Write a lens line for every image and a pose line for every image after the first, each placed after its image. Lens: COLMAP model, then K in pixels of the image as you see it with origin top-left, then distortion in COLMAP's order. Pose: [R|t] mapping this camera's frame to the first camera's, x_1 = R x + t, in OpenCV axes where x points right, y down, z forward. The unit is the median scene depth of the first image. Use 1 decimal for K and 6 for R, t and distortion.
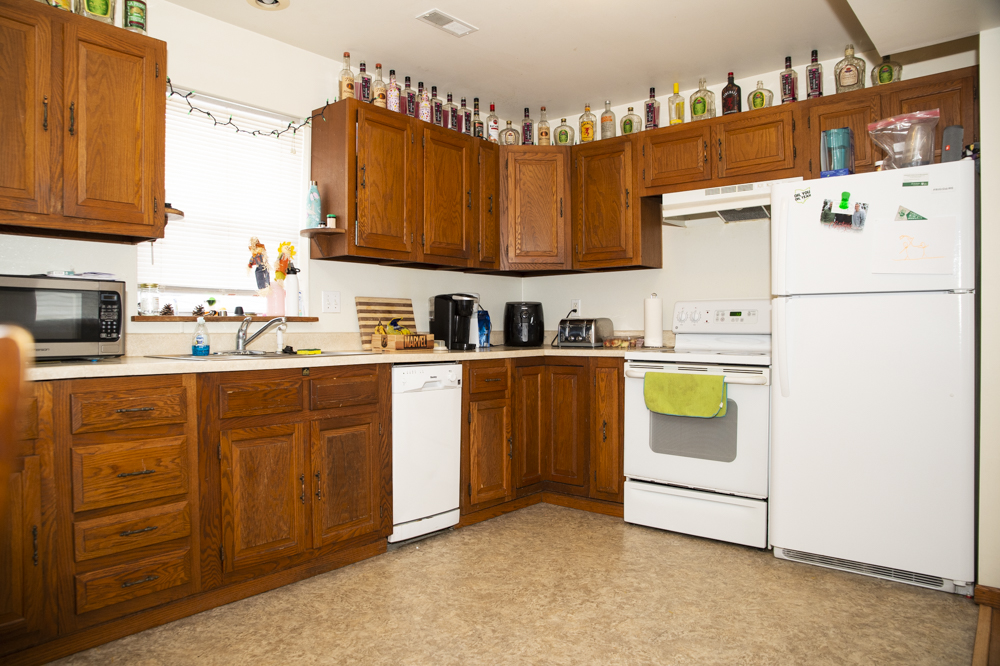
lens RADIAL K [[677.3, 0, 487.1], [0, 677.3, 331.4], [0, 0, 1]] dist [-0.137208, 0.119814]
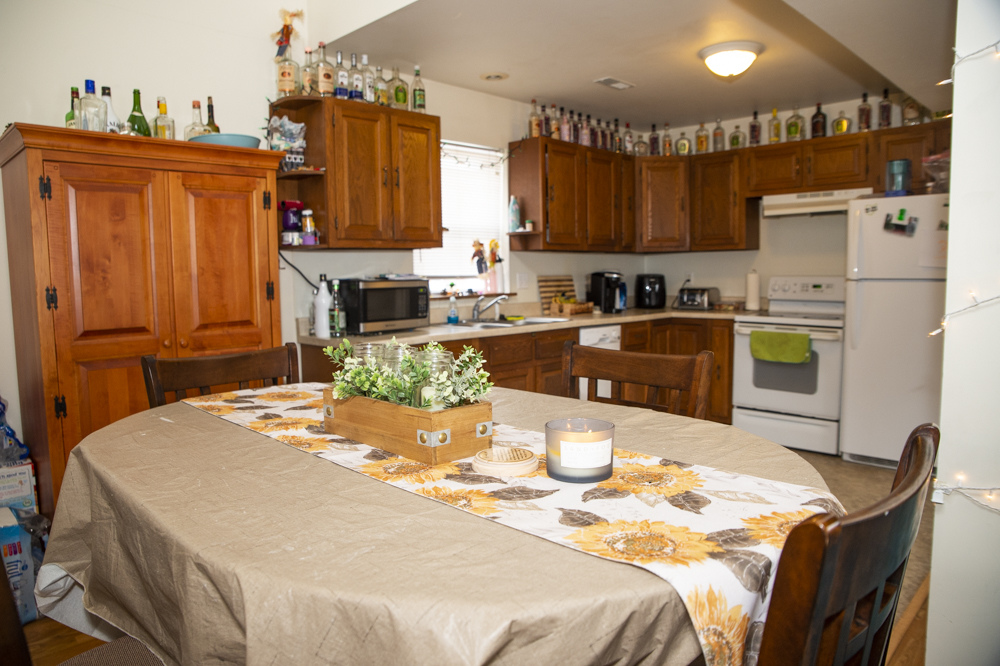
lens RADIAL K [[677.3, 0, 487.1], [0, 677.3, 331.4], [0, 0, 1]] dist [-0.137208, 0.119814]
pose [[0.996450, -0.004790, -0.084044, -0.181417], [0.011975, 0.996292, 0.085195, -0.057620], [0.083325, -0.085900, 0.992813, -0.389645]]
